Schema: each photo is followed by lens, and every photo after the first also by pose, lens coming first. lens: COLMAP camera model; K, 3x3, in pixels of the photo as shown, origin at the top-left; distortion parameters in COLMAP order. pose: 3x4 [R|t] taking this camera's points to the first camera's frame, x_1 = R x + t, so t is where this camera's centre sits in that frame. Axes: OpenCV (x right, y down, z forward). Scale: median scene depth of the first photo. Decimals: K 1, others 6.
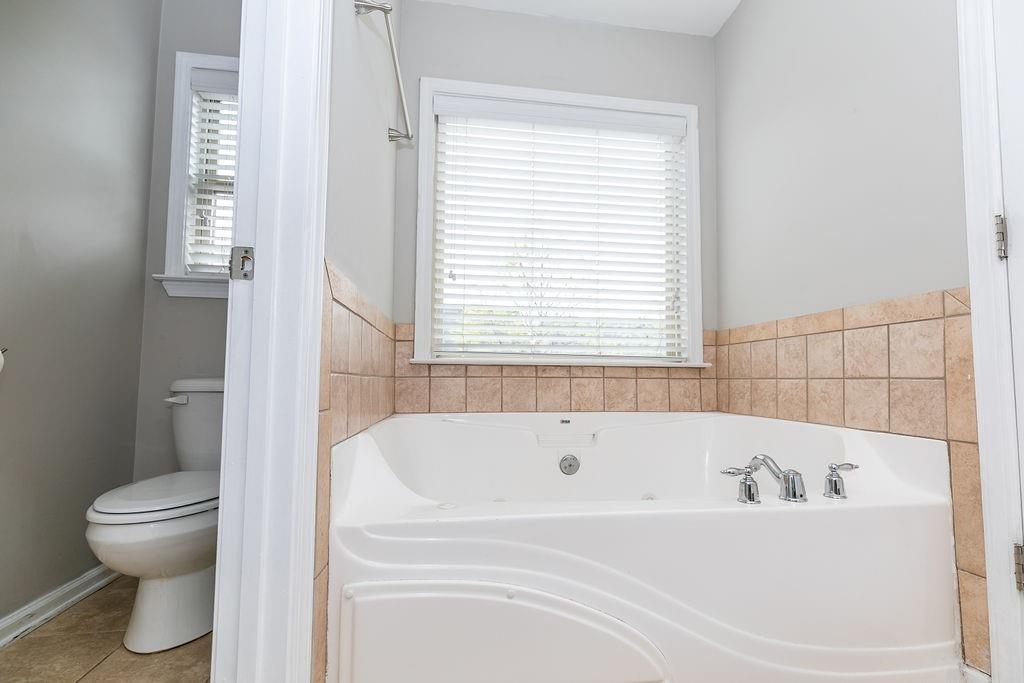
lens RADIAL K [[464.4, 0, 519.9], [0, 464.4, 339.8], [0, 0, 1]] dist [0.012167, -0.001077]
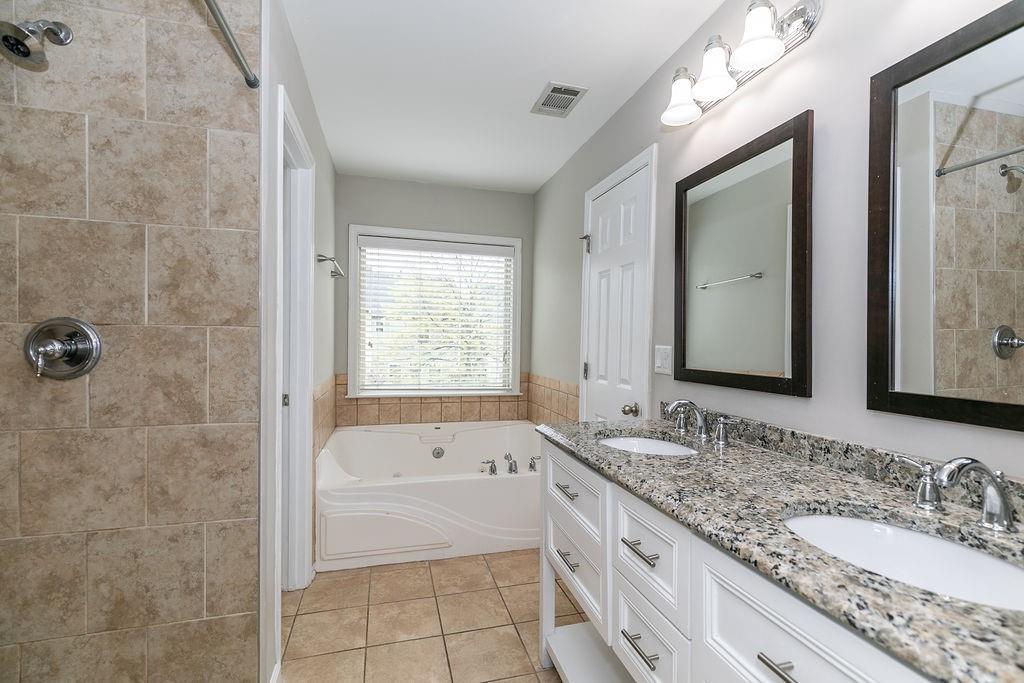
lens RADIAL K [[464.4, 0, 511.6], [0, 464.4, 343.2], [0, 0, 1]] dist [0.012167, -0.001077]
pose [[0.992647, 0.006927, 0.120845, 0.166310], [-0.017017, 0.996432, 0.082664, -0.302701], [-0.119841, -0.084113, 0.989224, -0.764183]]
